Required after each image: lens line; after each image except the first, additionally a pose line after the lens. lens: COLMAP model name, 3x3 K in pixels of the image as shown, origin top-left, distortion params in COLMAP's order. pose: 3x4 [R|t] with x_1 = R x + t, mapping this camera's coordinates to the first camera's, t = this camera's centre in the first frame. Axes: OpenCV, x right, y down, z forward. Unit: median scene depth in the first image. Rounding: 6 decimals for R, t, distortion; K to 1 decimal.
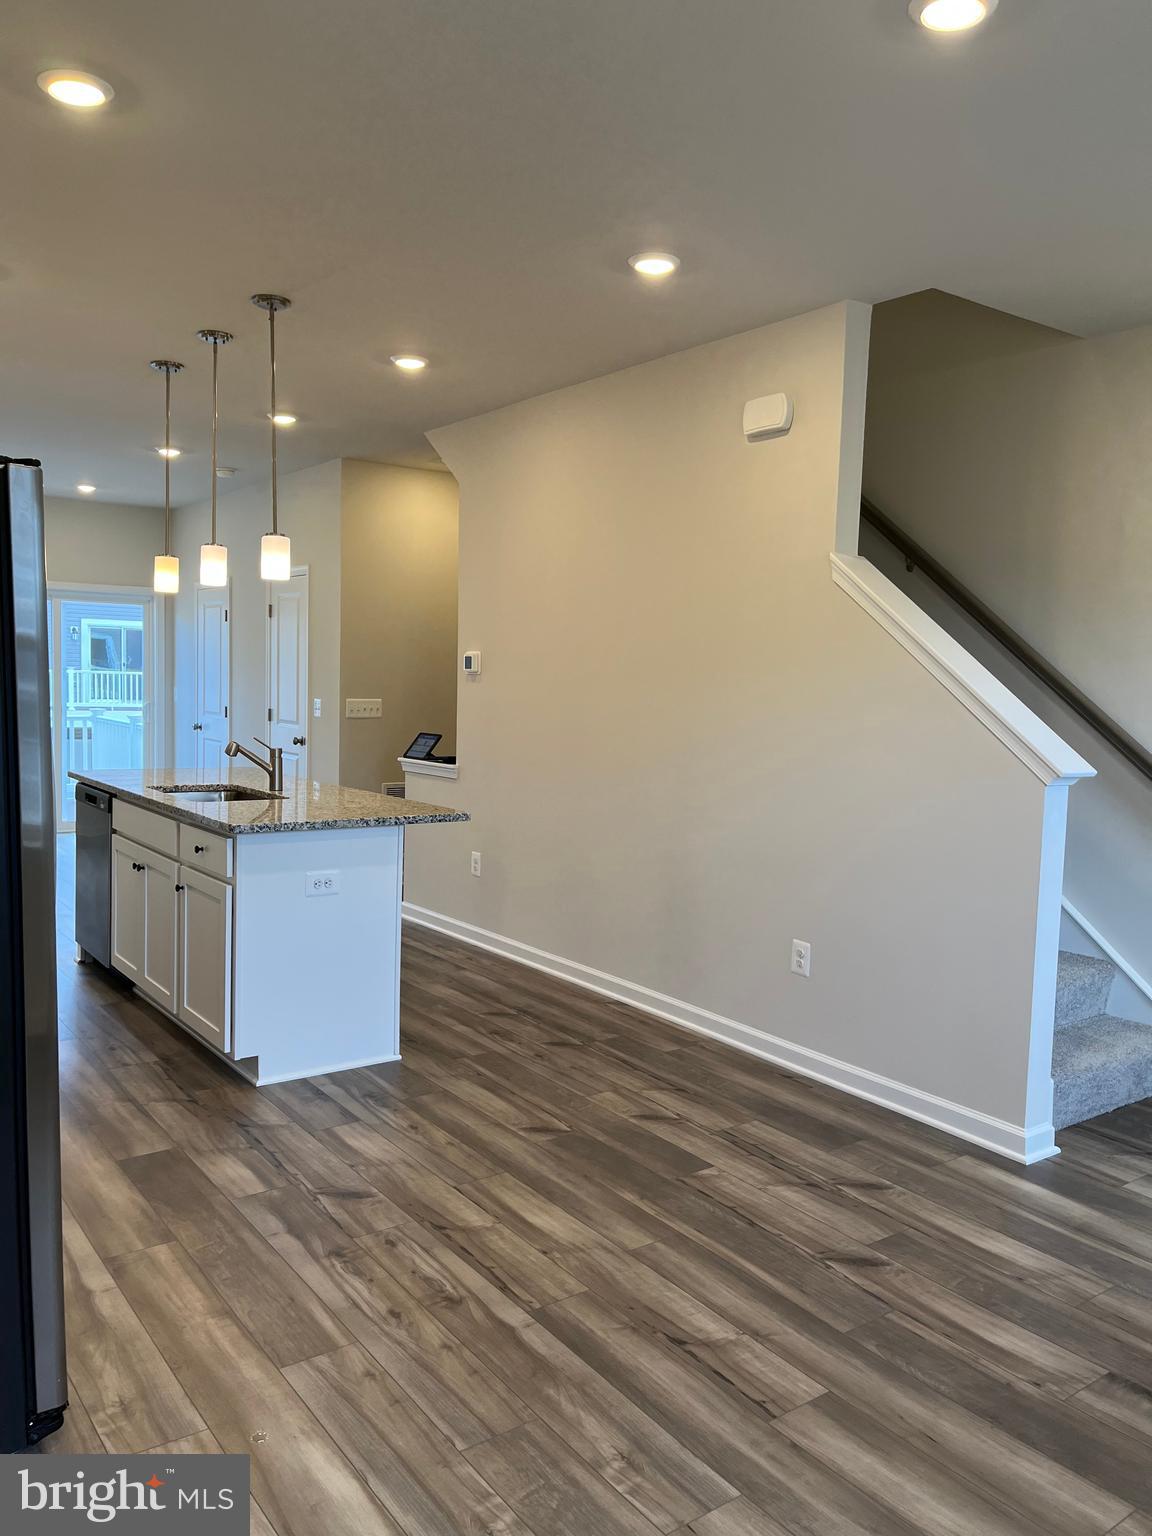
lens RADIAL K [[1157.7, 0, 576.3], [0, 1157.7, 765.6], [0, 0, 1]] dist [0.043414, -0.050201]
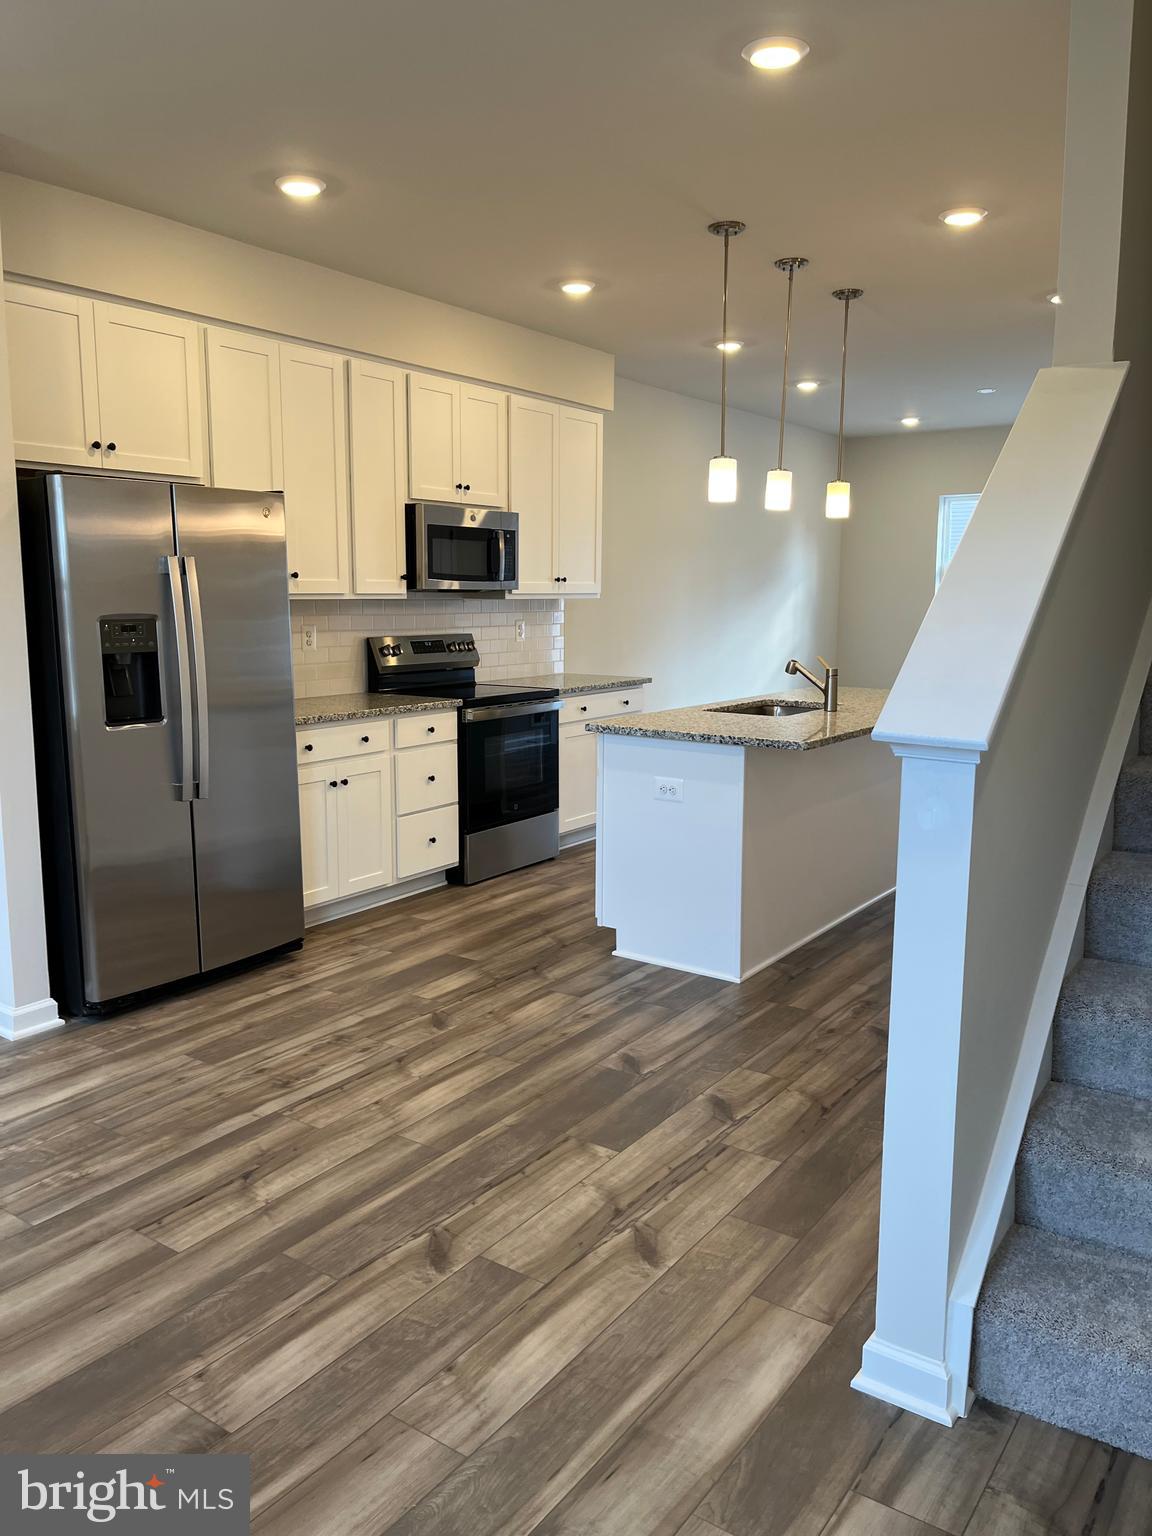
lens RADIAL K [[1157.7, 0, 571.4], [0, 1157.7, 760.0], [0, 0, 1]] dist [0.043414, -0.050201]
pose [[0.325012, 0.112059, -0.939048, 0.994260], [-0.066514, 0.993205, 0.095501, -0.028093], [0.943368, 0.031421, 0.330256, 0.753798]]
